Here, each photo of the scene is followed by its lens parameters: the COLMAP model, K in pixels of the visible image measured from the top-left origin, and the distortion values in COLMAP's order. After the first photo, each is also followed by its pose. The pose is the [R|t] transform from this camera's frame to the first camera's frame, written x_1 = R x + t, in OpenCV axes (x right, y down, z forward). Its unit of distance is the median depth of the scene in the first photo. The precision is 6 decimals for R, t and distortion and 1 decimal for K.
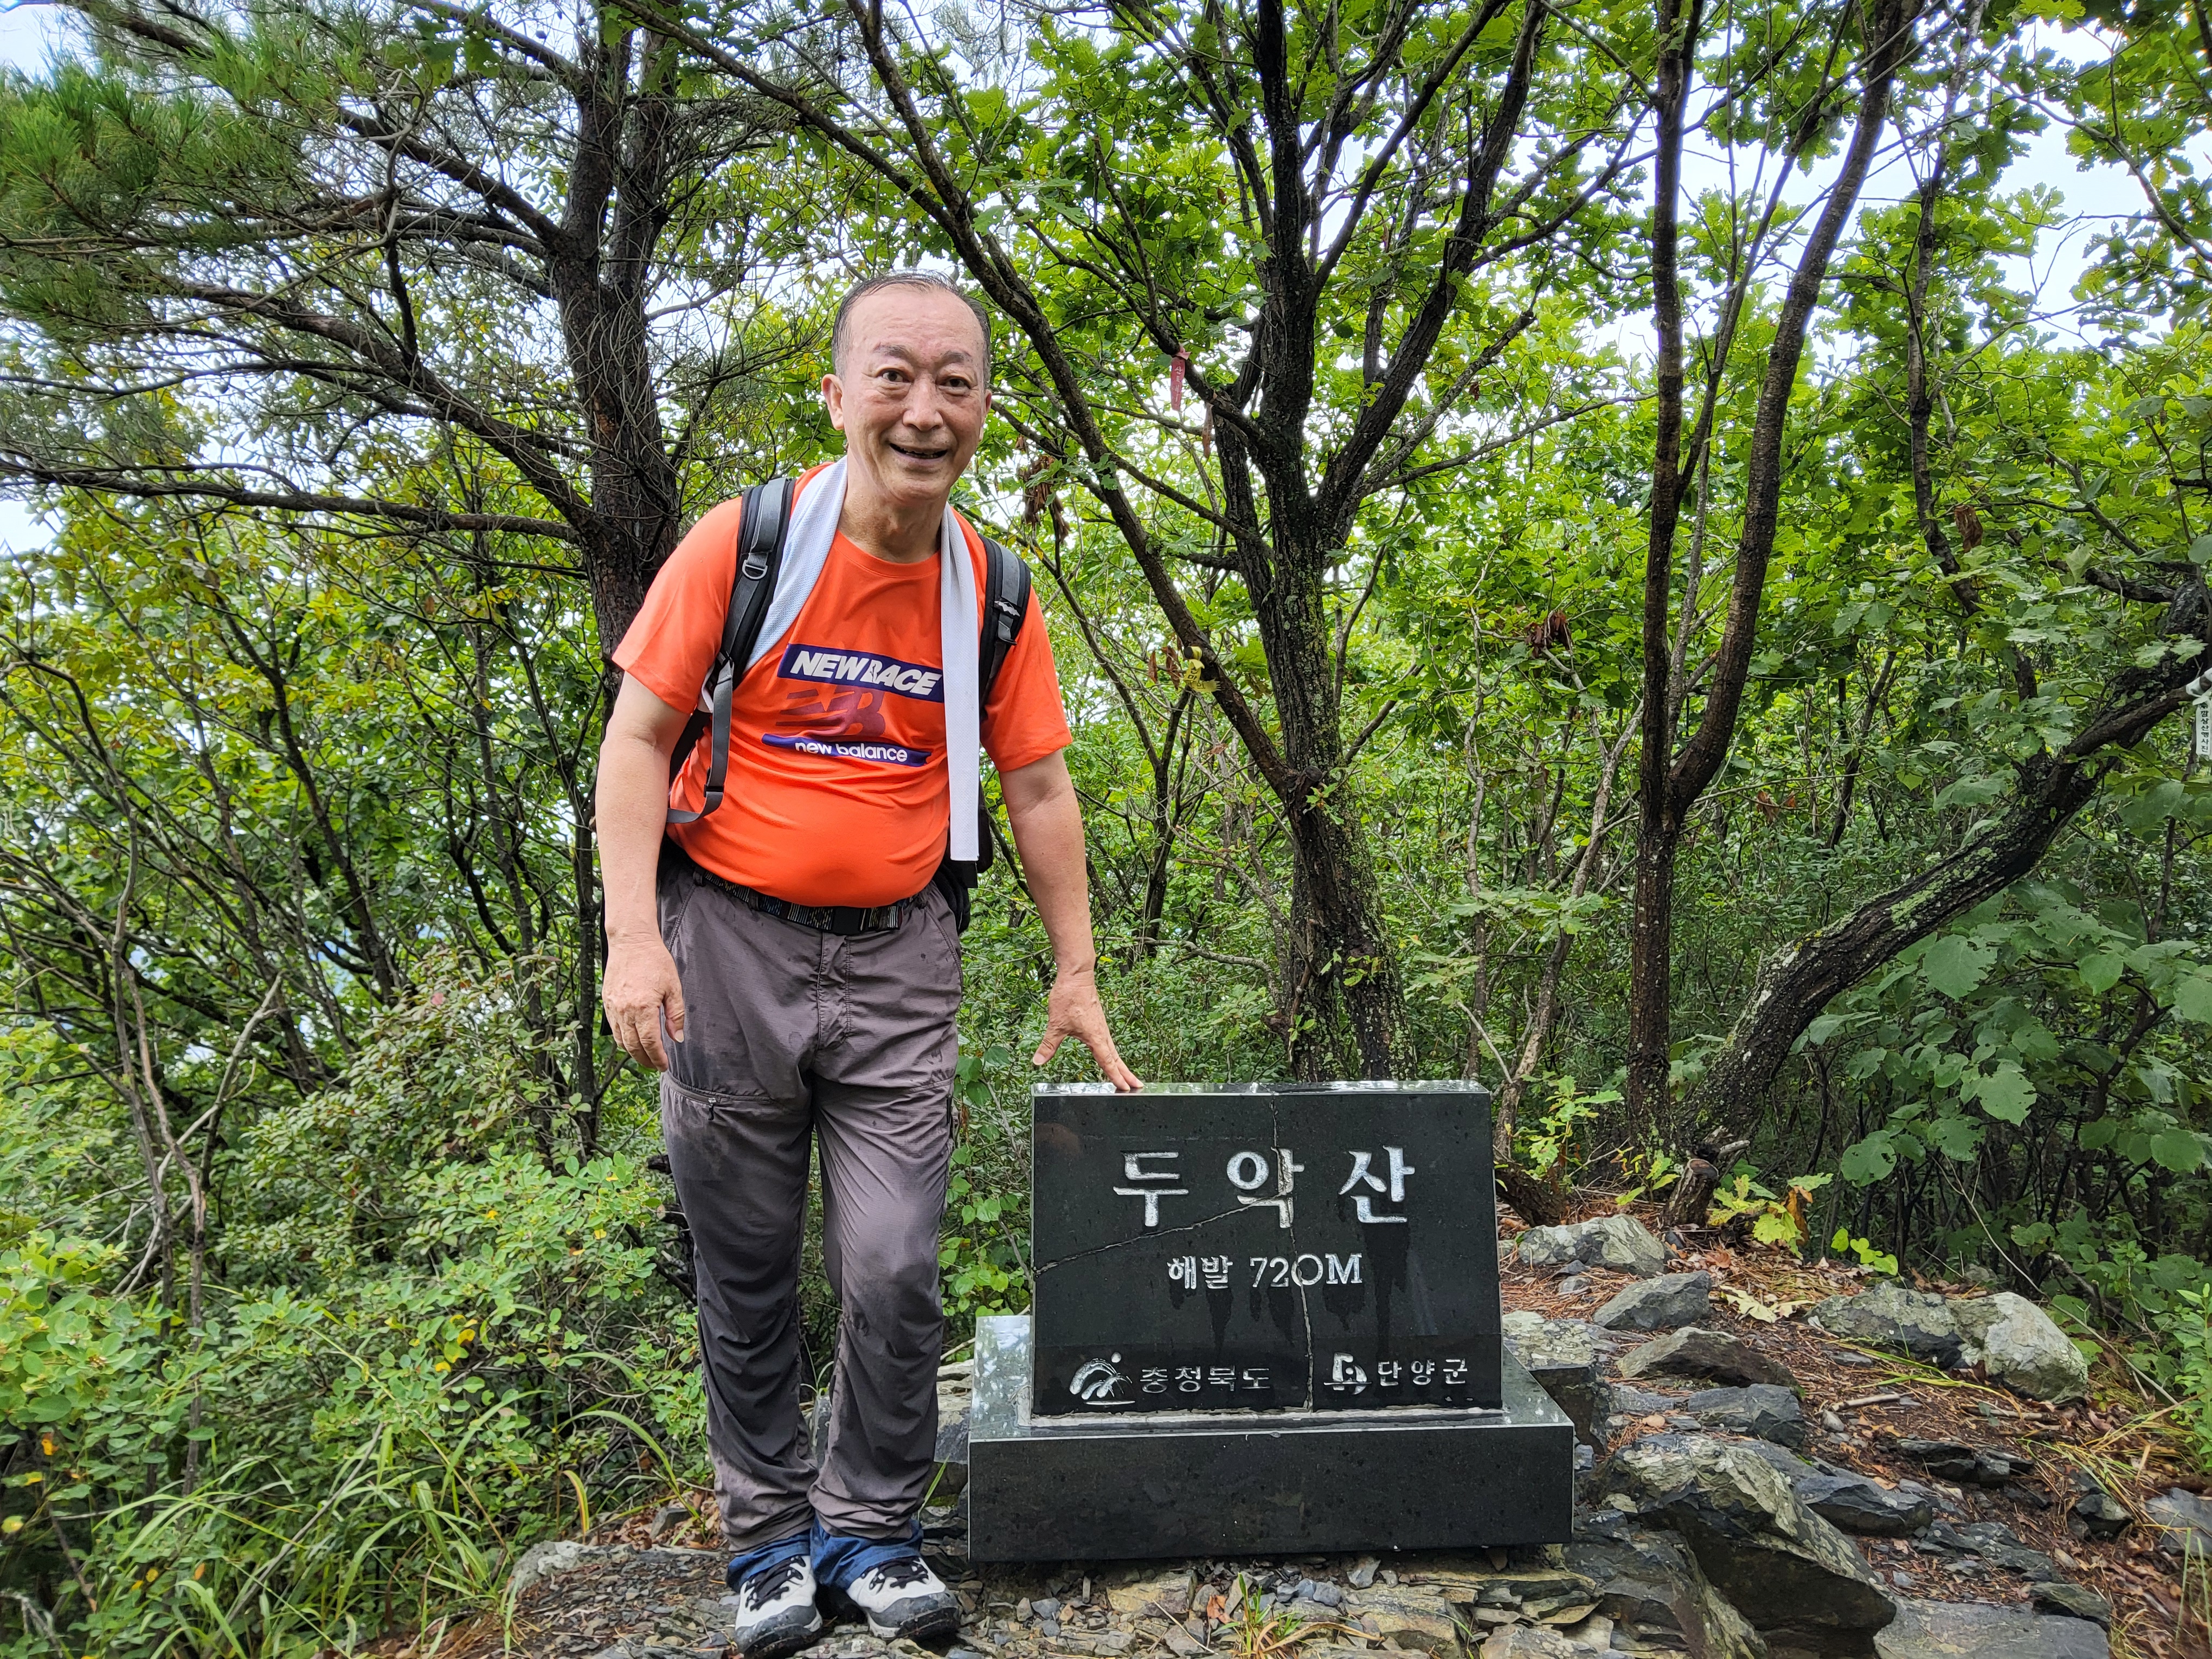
lens RADIAL K [[1690.2, 0, 1125.2], [0, 1690.2, 810.6], [0, 0, 1]] dist [0.082588, -0.175158]
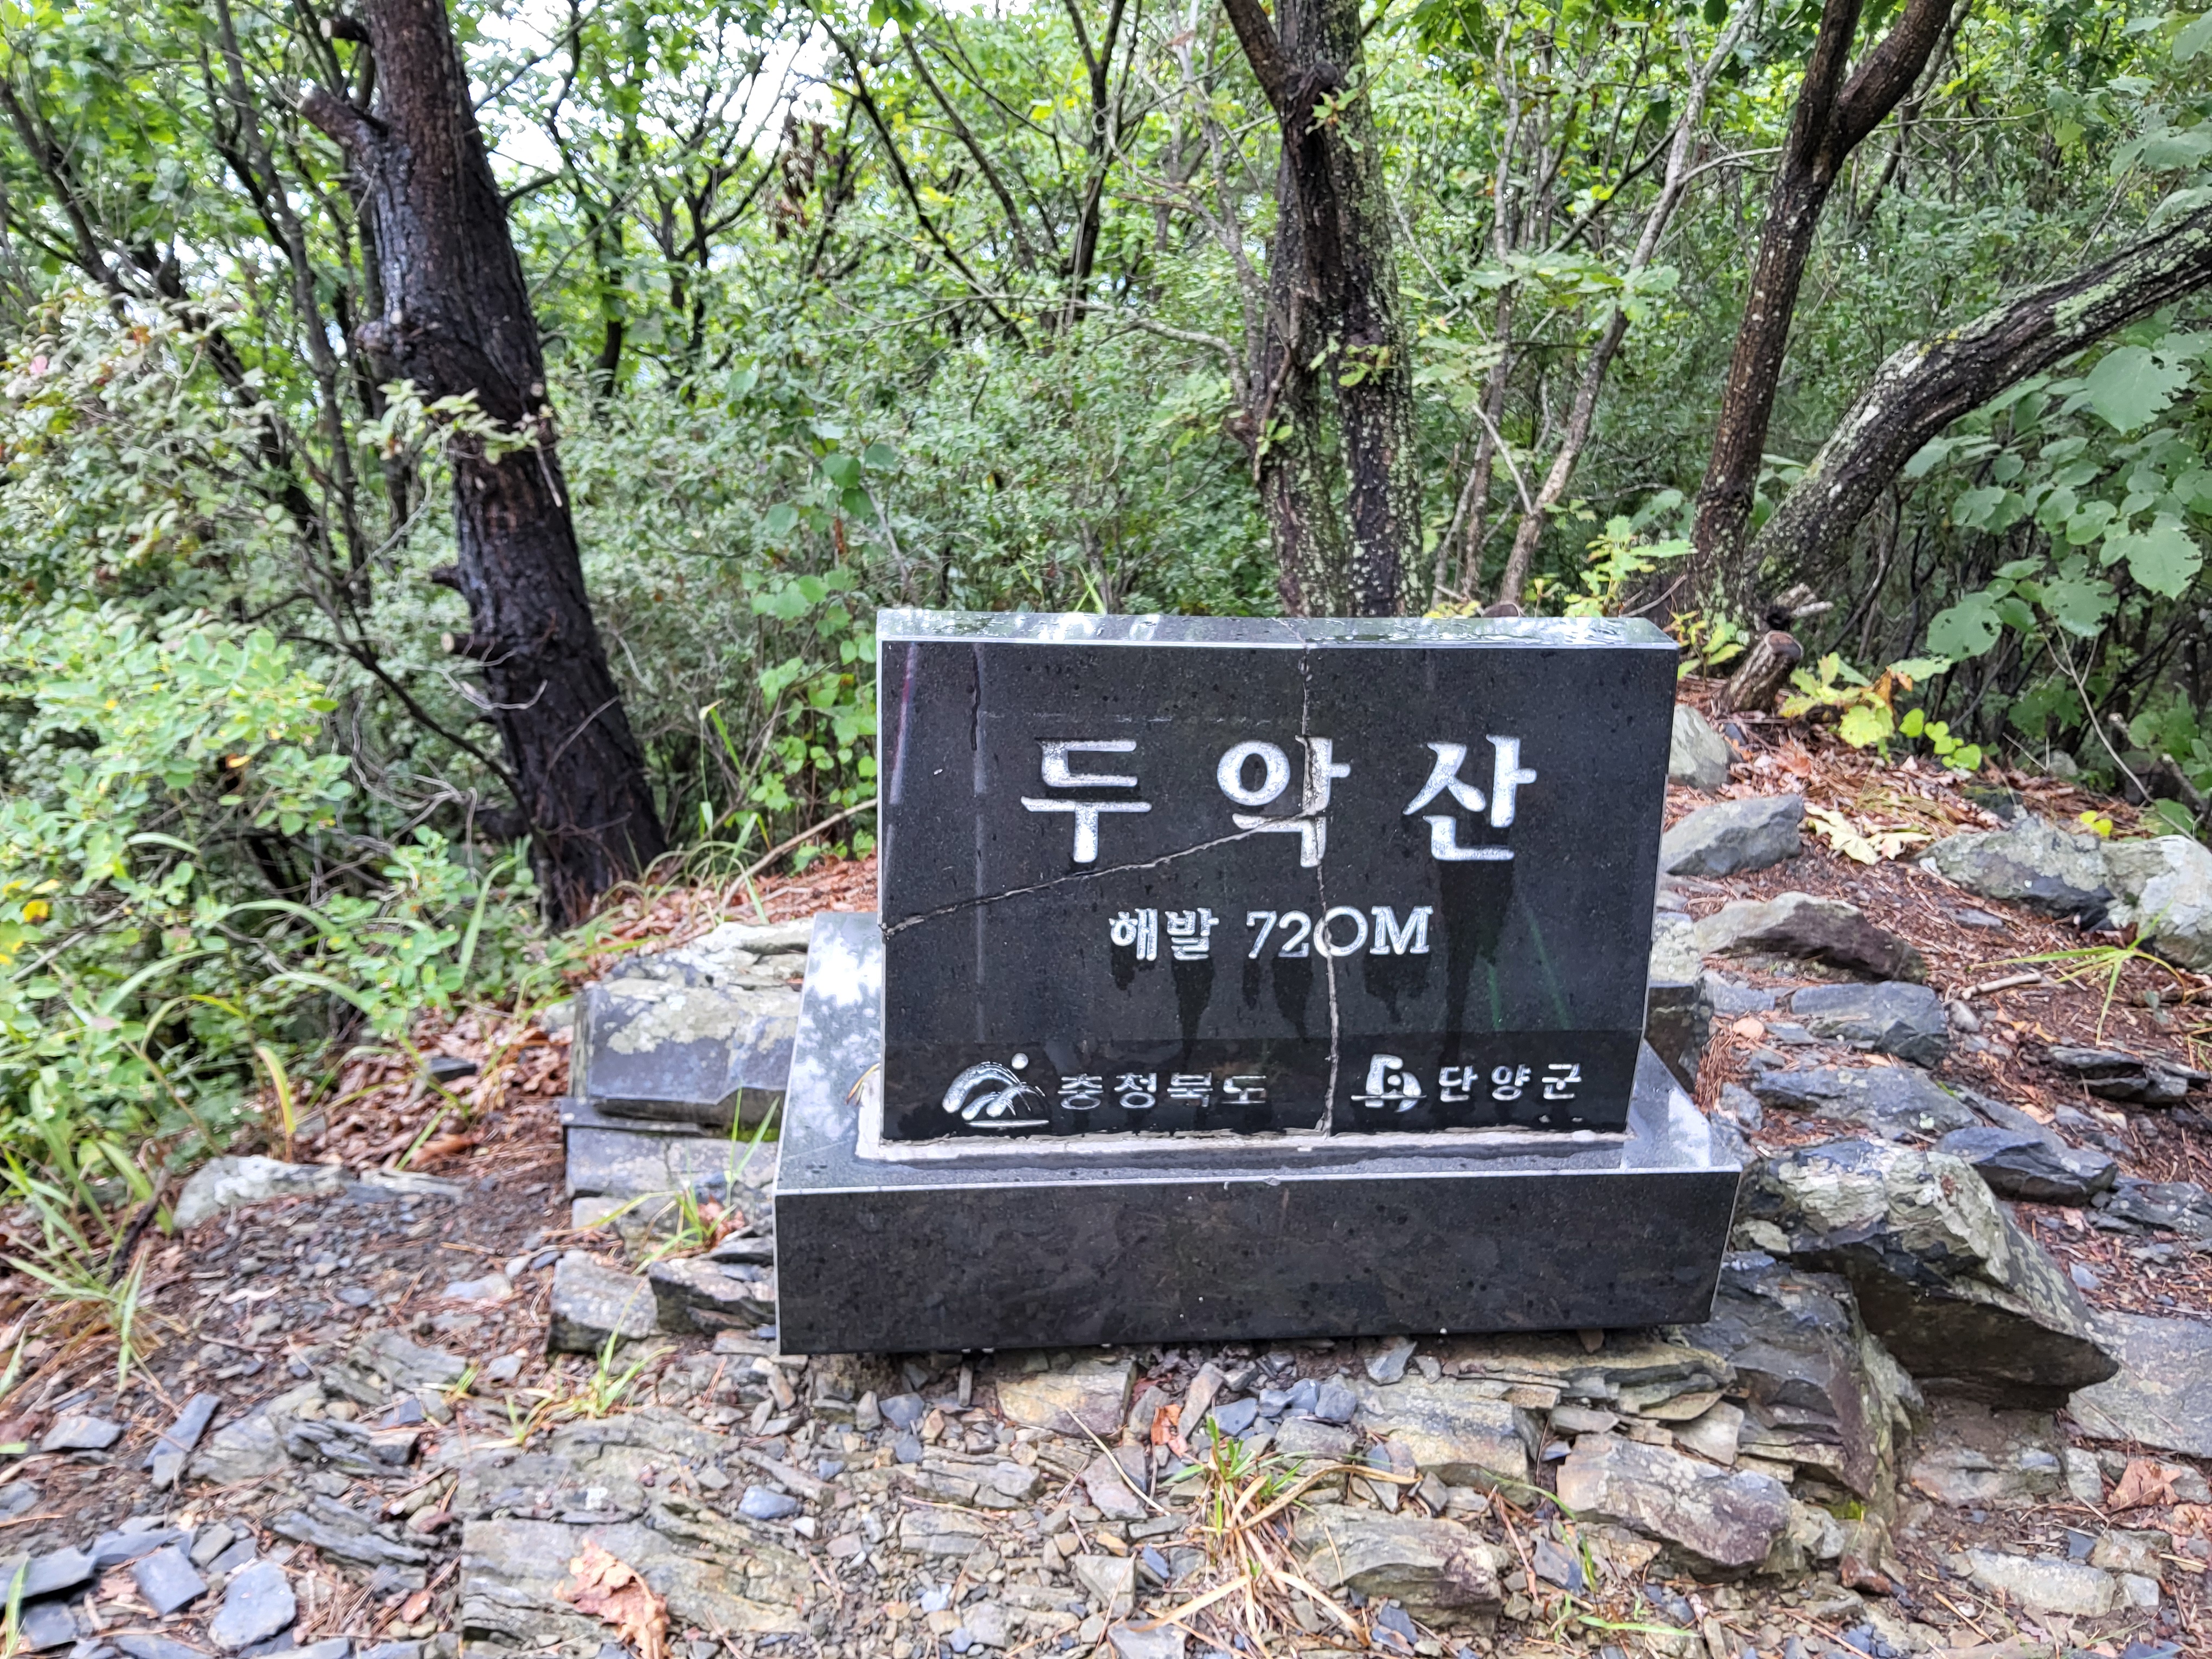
lens RADIAL K [[1690.2, 0, 1125.2], [0, 1690.2, 810.6], [0, 0, 1]] dist [0.082588, -0.175158]
pose [[0.998261, 0.025397, 0.053190, -0.001961], [-0.043132, 0.929789, 0.365557, 0.014135], [-0.040171, -0.367215, 0.929268, 0.443648]]
